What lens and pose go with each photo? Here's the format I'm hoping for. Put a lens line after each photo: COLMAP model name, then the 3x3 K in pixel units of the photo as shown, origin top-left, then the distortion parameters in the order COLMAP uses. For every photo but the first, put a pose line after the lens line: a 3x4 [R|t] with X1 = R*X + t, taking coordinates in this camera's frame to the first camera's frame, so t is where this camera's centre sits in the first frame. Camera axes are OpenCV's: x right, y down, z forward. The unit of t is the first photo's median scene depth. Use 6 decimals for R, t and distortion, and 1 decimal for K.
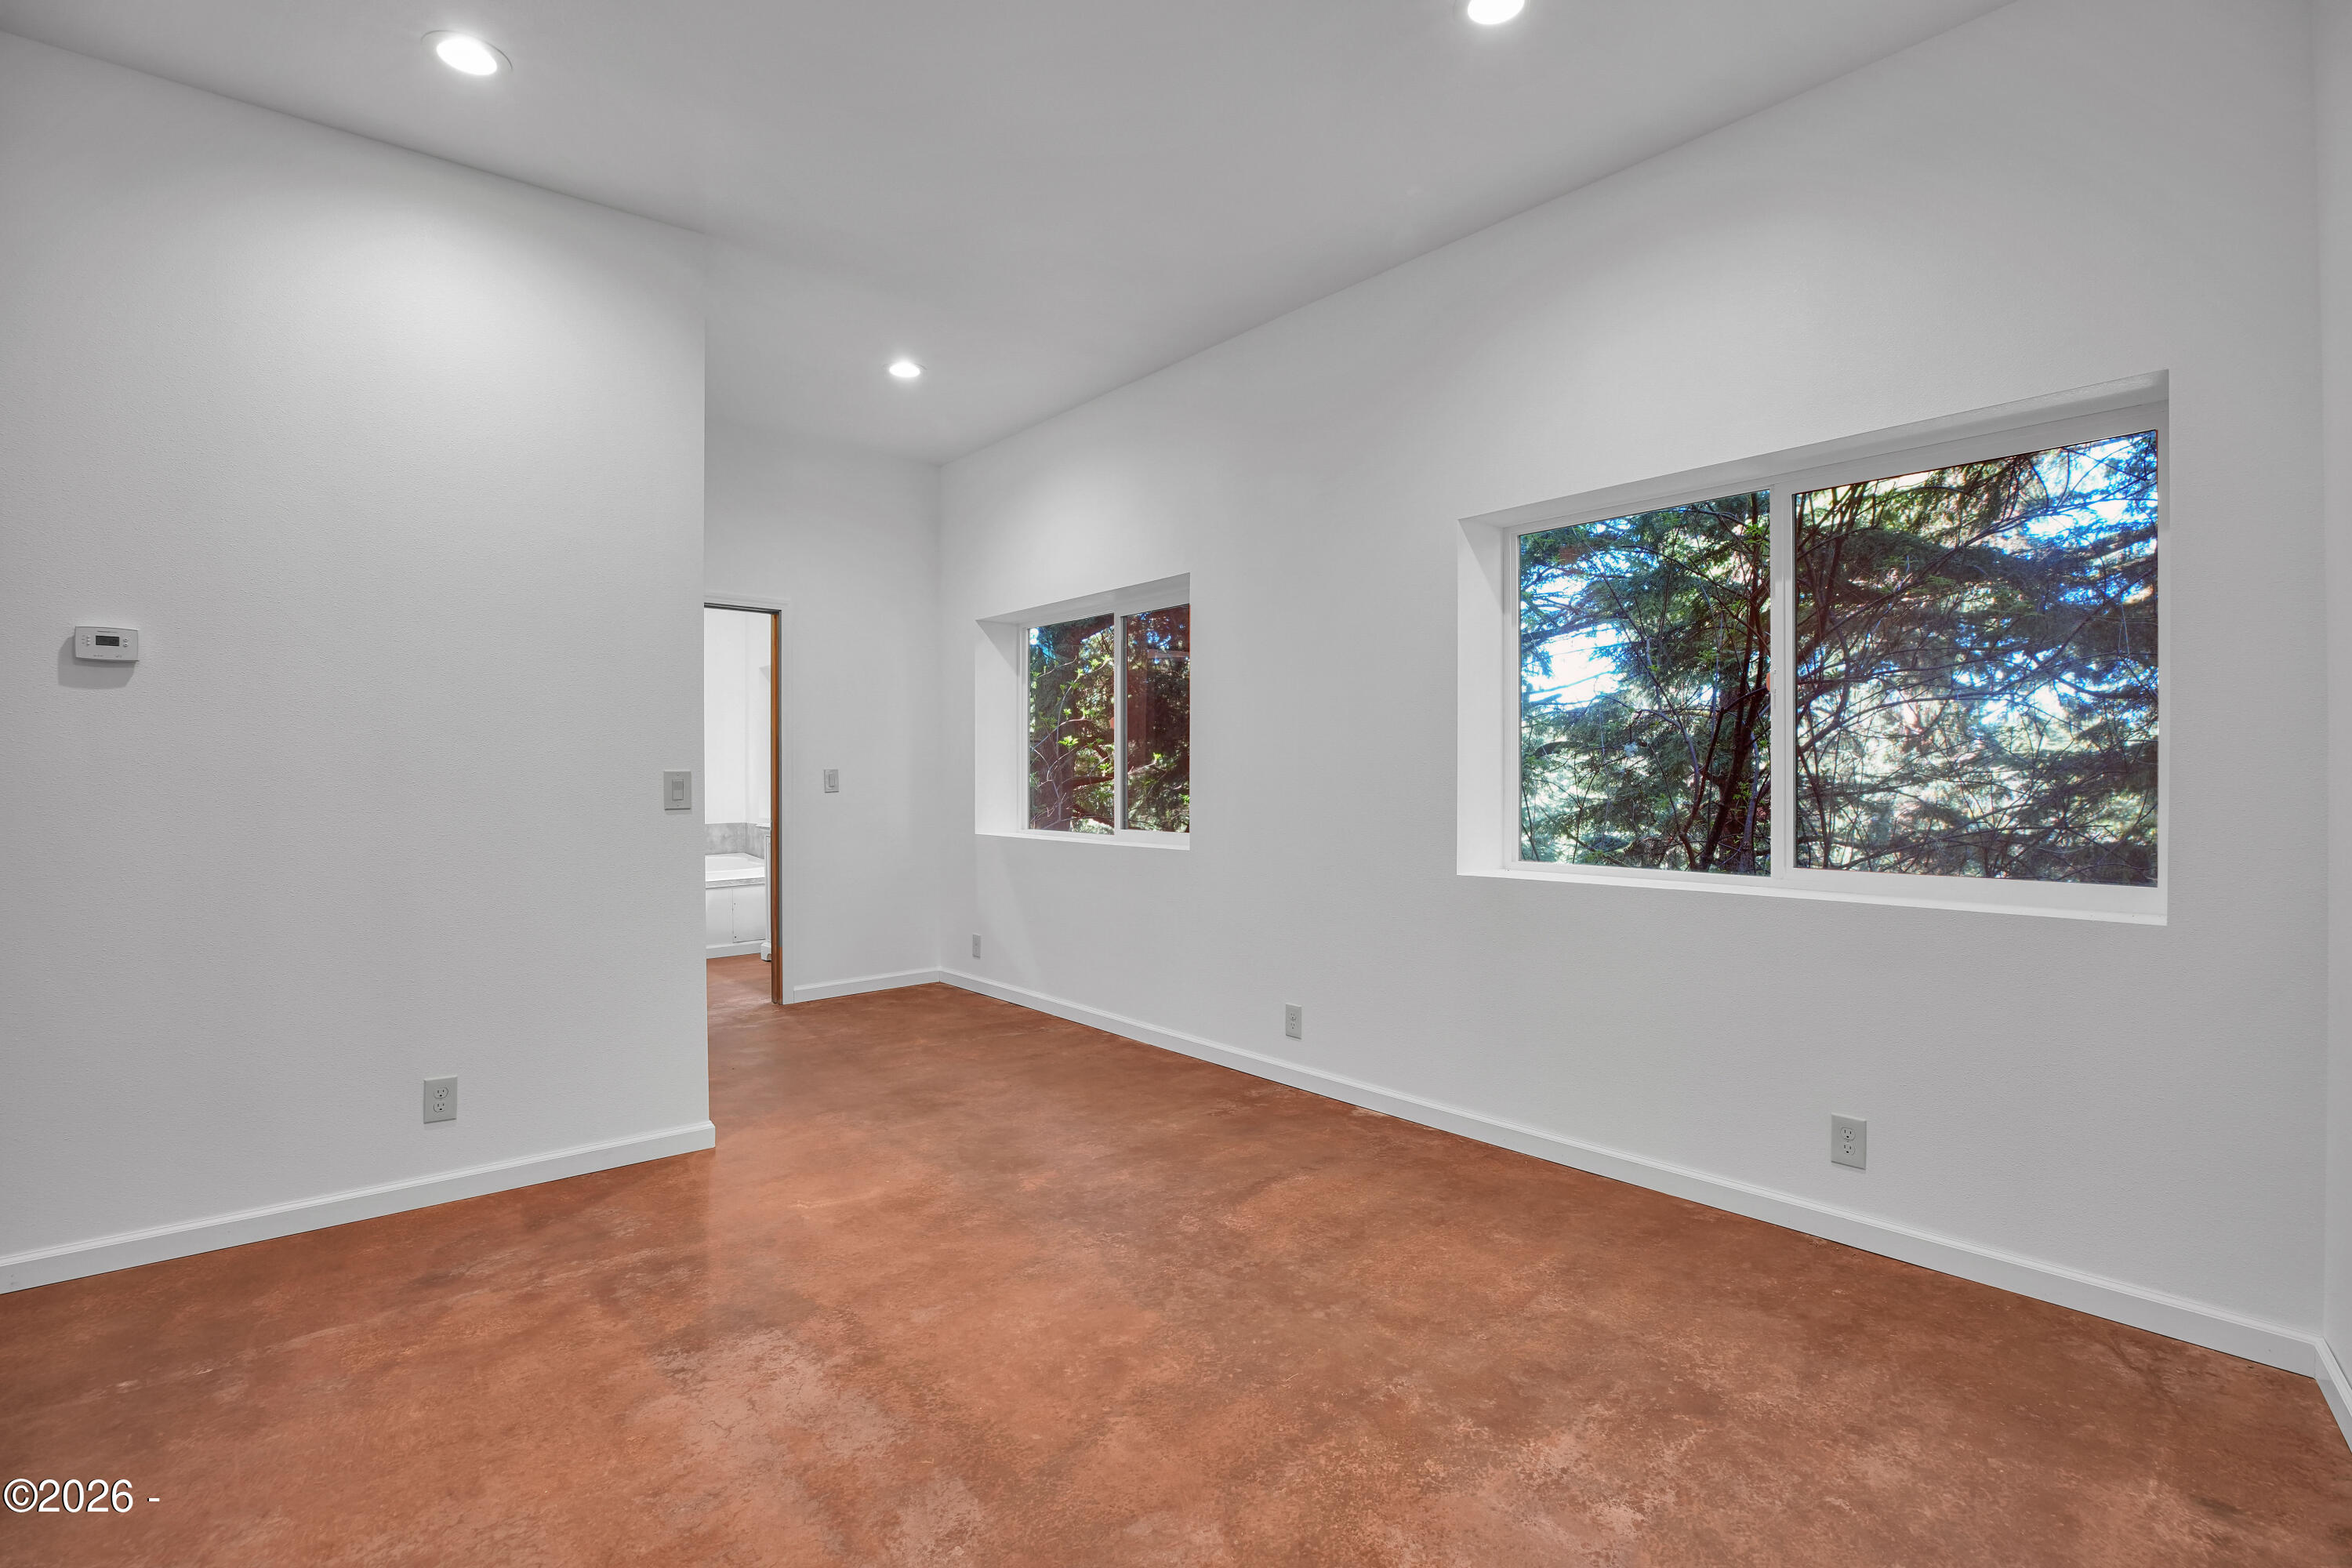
lens RADIAL K [[1113.9, 0, 1173.4], [0, 1113.9, 783.9], [0, 0, 1]] dist [-0.042572, 0.013140]
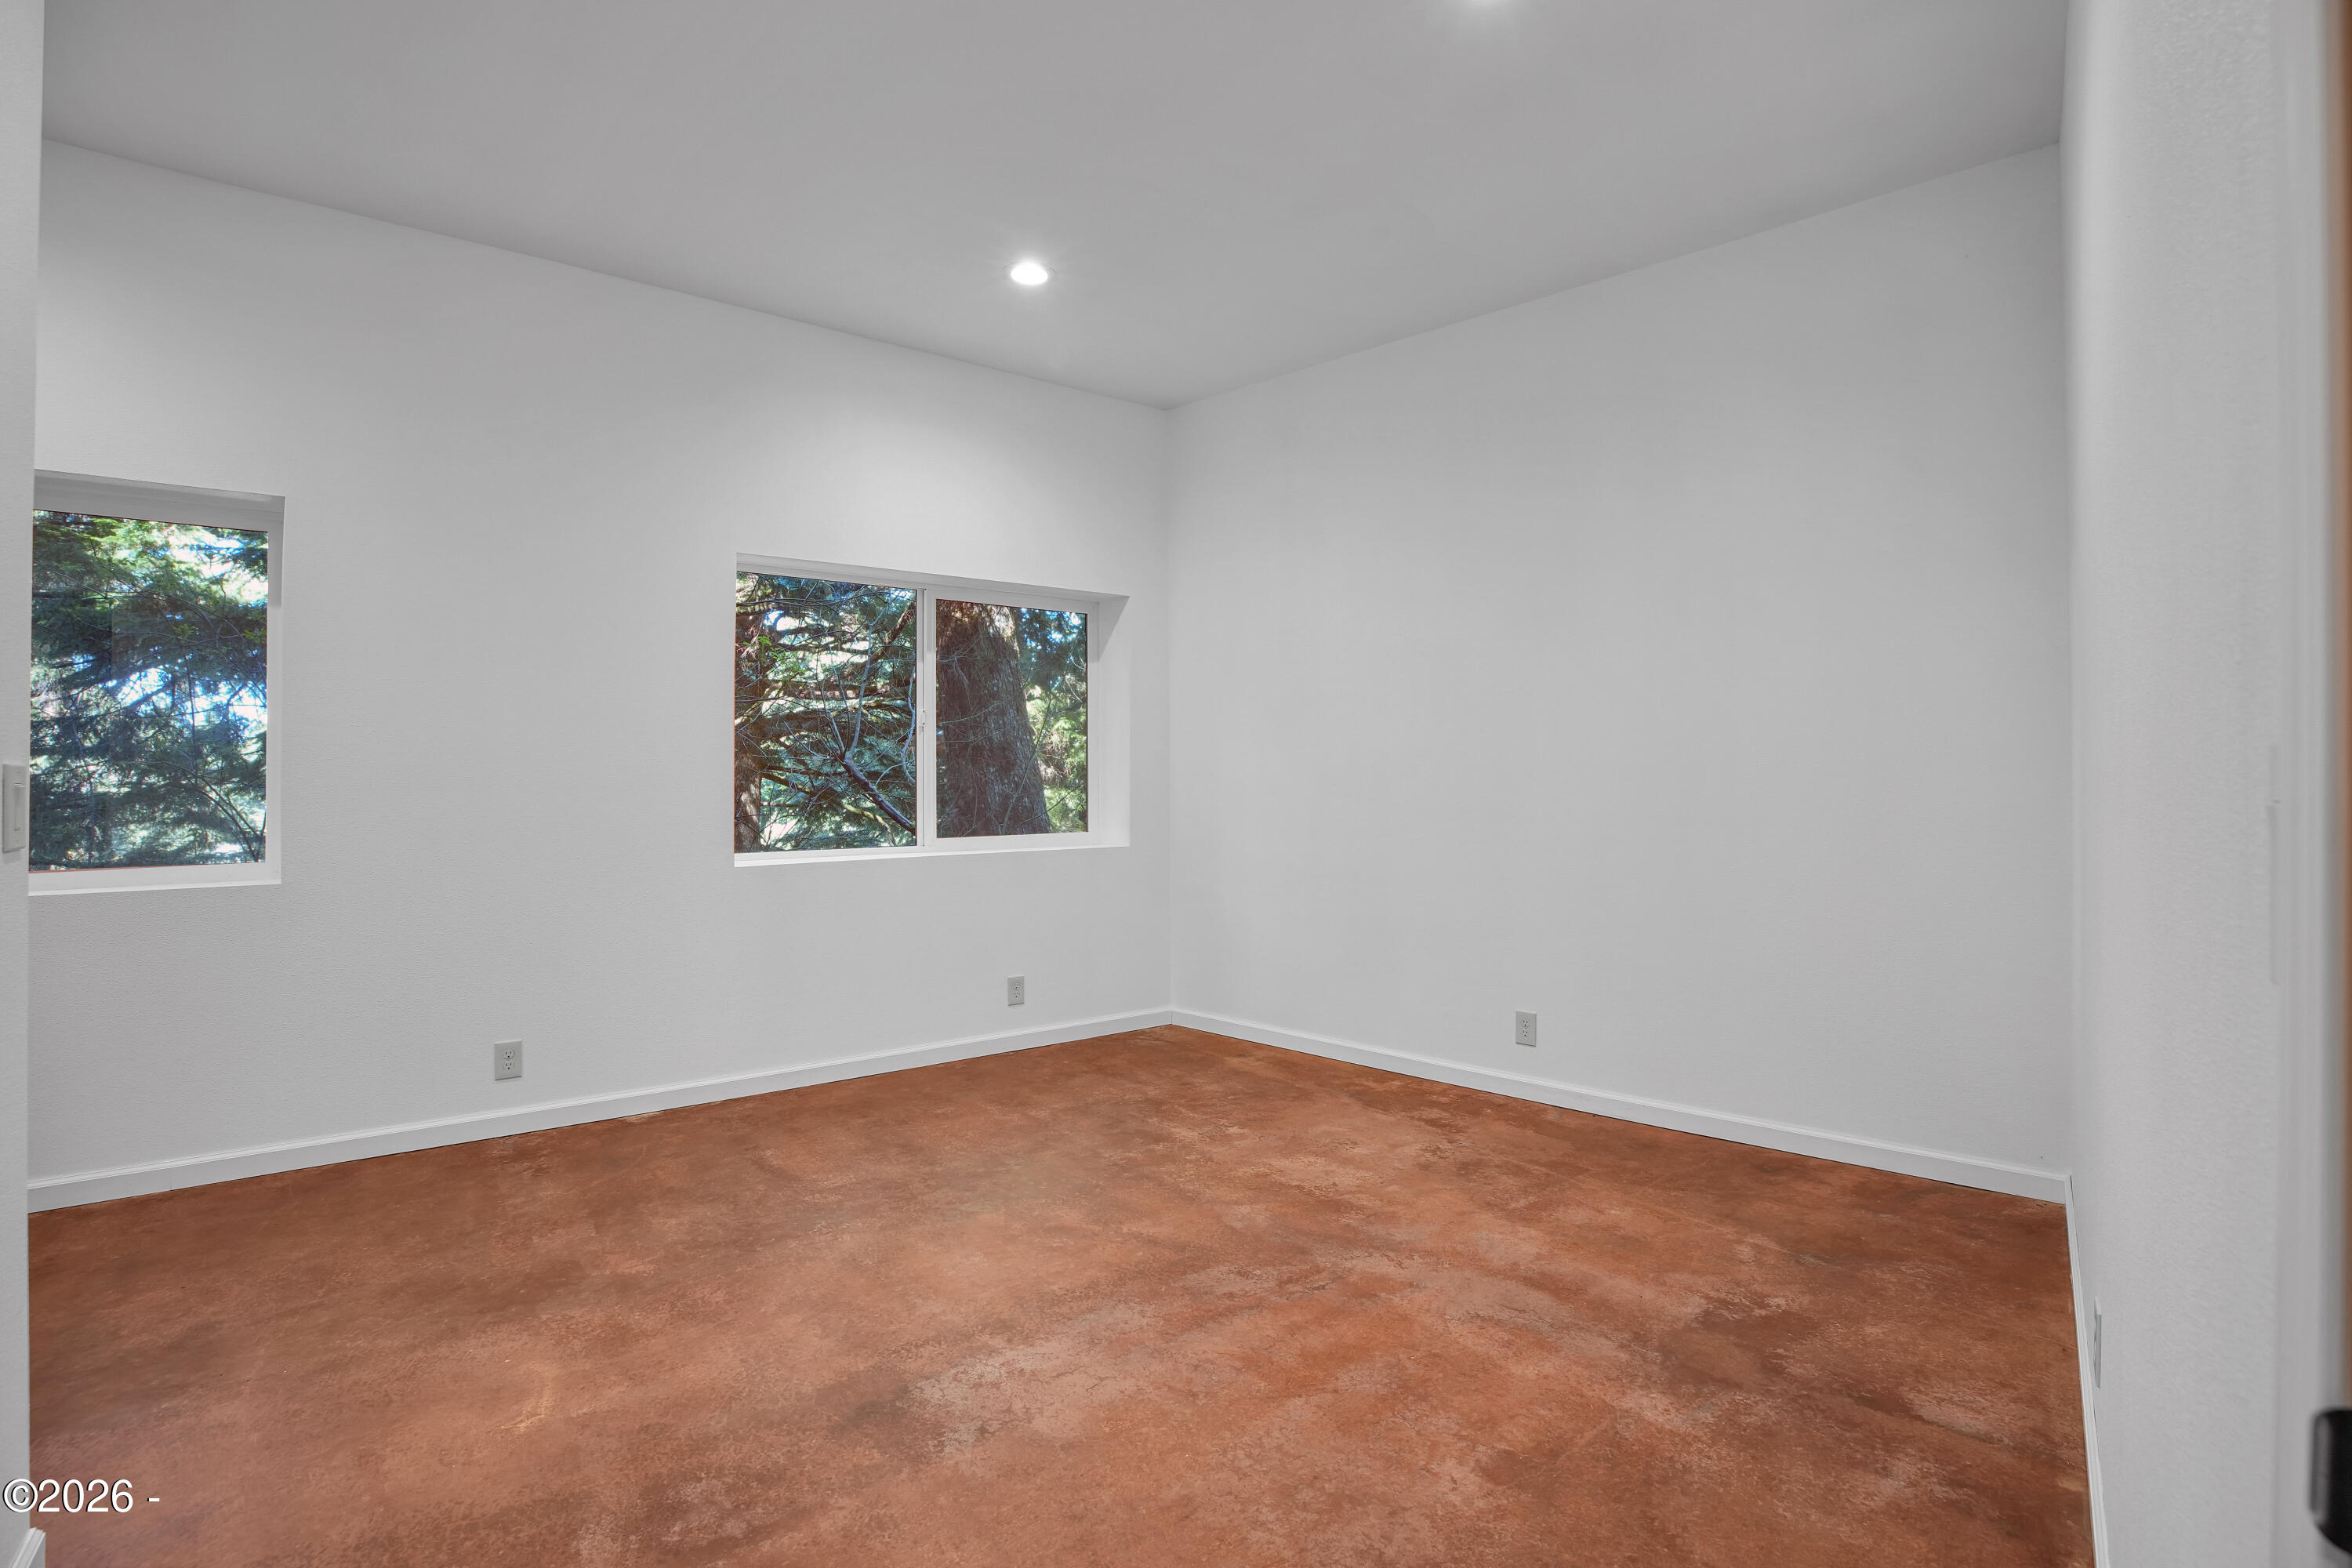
lens RADIAL K [[1113.9, 0, 1173.4], [0, 1113.9, 783.9], [0, 0, 1]] dist [-0.042572, 0.013140]
pose [[0.038278, -0.000298, 0.999267, -1.181221], [0.009159, 0.999958, -0.000053, -0.004098], [-0.999225, 0.009154, 0.038279, 0.691180]]
